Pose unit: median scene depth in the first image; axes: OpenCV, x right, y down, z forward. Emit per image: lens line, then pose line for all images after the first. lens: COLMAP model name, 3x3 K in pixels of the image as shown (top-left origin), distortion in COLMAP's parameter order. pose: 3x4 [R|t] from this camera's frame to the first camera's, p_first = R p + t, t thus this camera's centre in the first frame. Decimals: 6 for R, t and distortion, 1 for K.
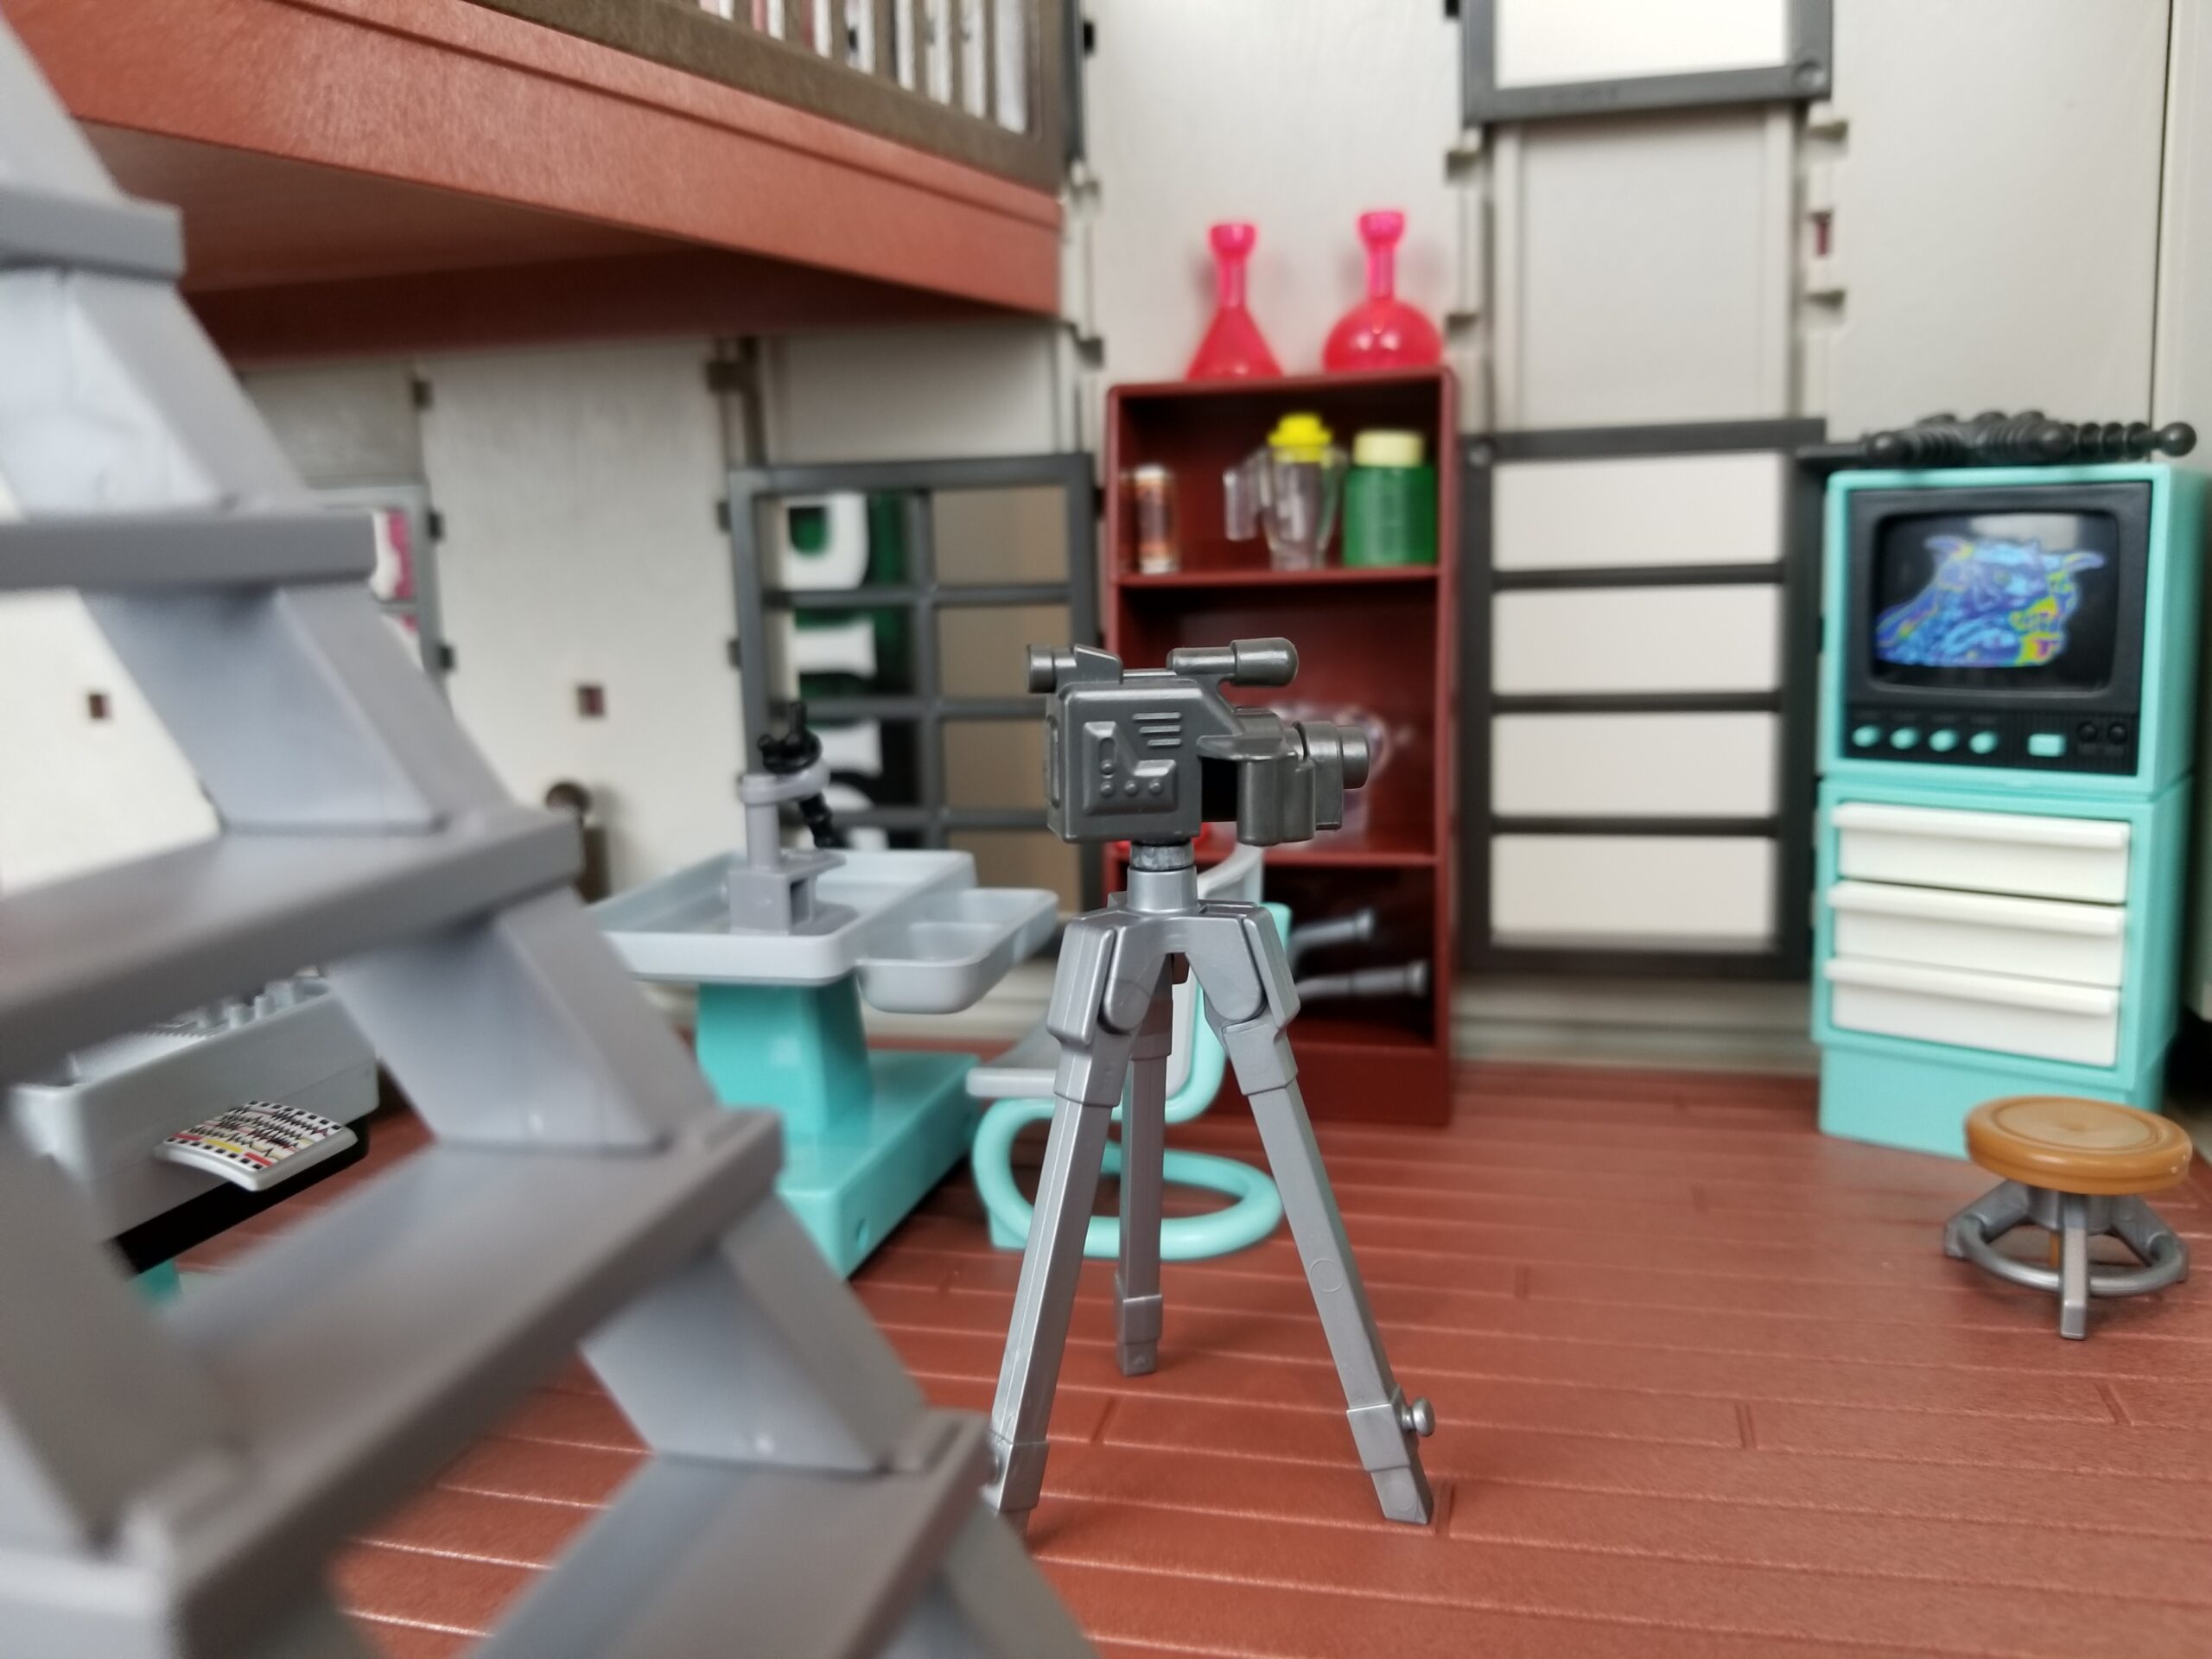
lens RADIAL K [[1970.8, 0, 1138.5], [0, 1970.8, 817.0], [0, 0, 1]] dist [0.050391, -0.208463]
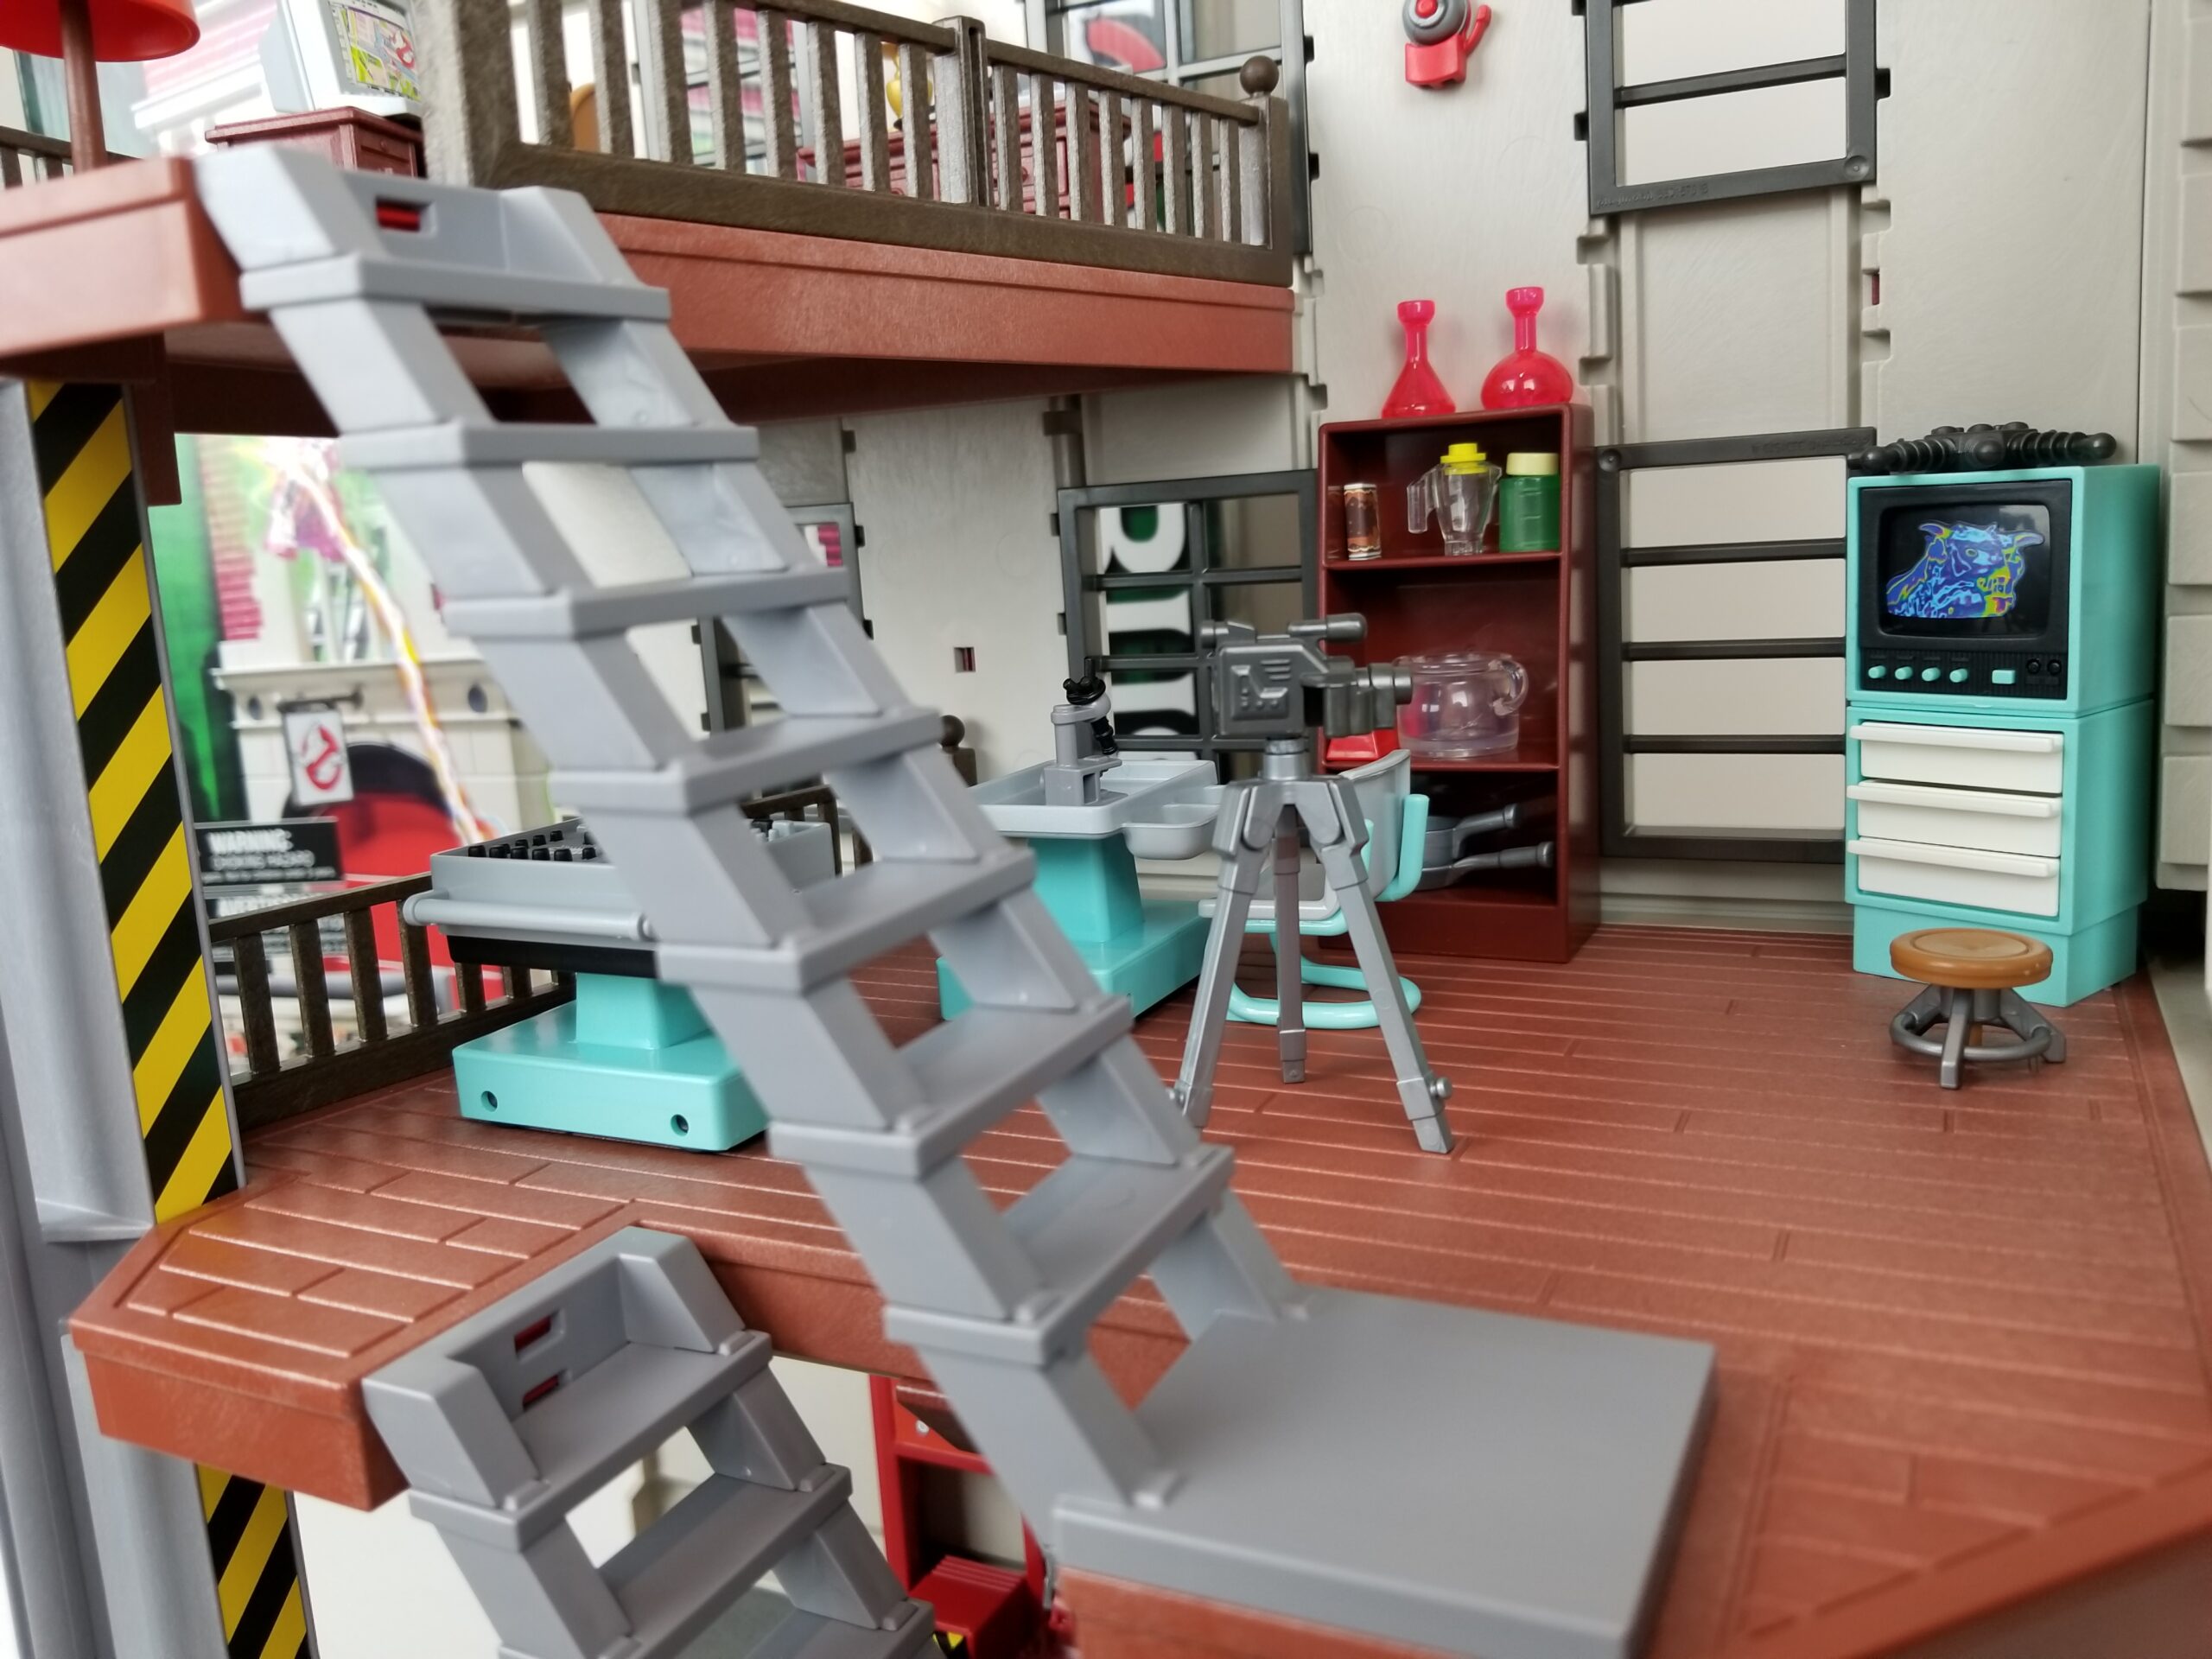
lens RADIAL K [[1805.6, 0, 1104.0], [0, 1805.6, 791.2], [0, 0, 1]] dist [0.136778, -0.308170]
pose [[0.979960, 0.003720, -0.199158, 0.094973], [-0.000600, 0.999876, 0.015725, 0.019224], [0.199192, -0.015290, 0.979841, -0.300622]]
